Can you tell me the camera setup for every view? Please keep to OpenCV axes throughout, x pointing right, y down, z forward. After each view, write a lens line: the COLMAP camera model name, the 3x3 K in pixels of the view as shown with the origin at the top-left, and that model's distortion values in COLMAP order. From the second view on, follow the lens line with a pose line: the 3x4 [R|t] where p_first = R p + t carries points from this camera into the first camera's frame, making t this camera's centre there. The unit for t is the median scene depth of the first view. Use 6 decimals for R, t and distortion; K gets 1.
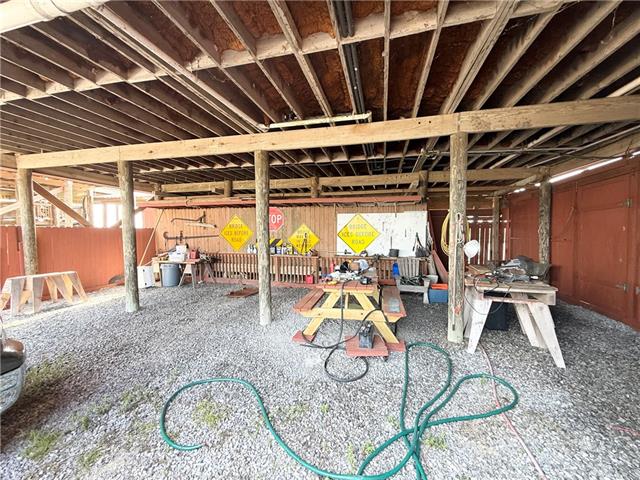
lens RADIAL K [[262.6, 0, 320.0], [0, 262.6, 240.0], [0, 0, 1]] dist [0.002610, 0.000298]
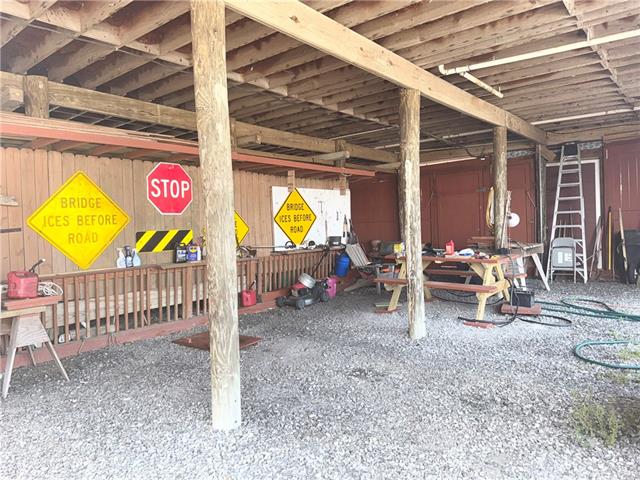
lens RADIAL K [[442.2, 0, 320.0], [0, 442.2, 240.0], [0, 0, 1]] dist [0.003436, -0.000185]
pose [[0.432978, -0.054176, 0.899775, -0.879712], [0.056732, 0.997851, 0.032782, 0.001120], [-0.899617, 0.036852, 0.435121, 0.452536]]
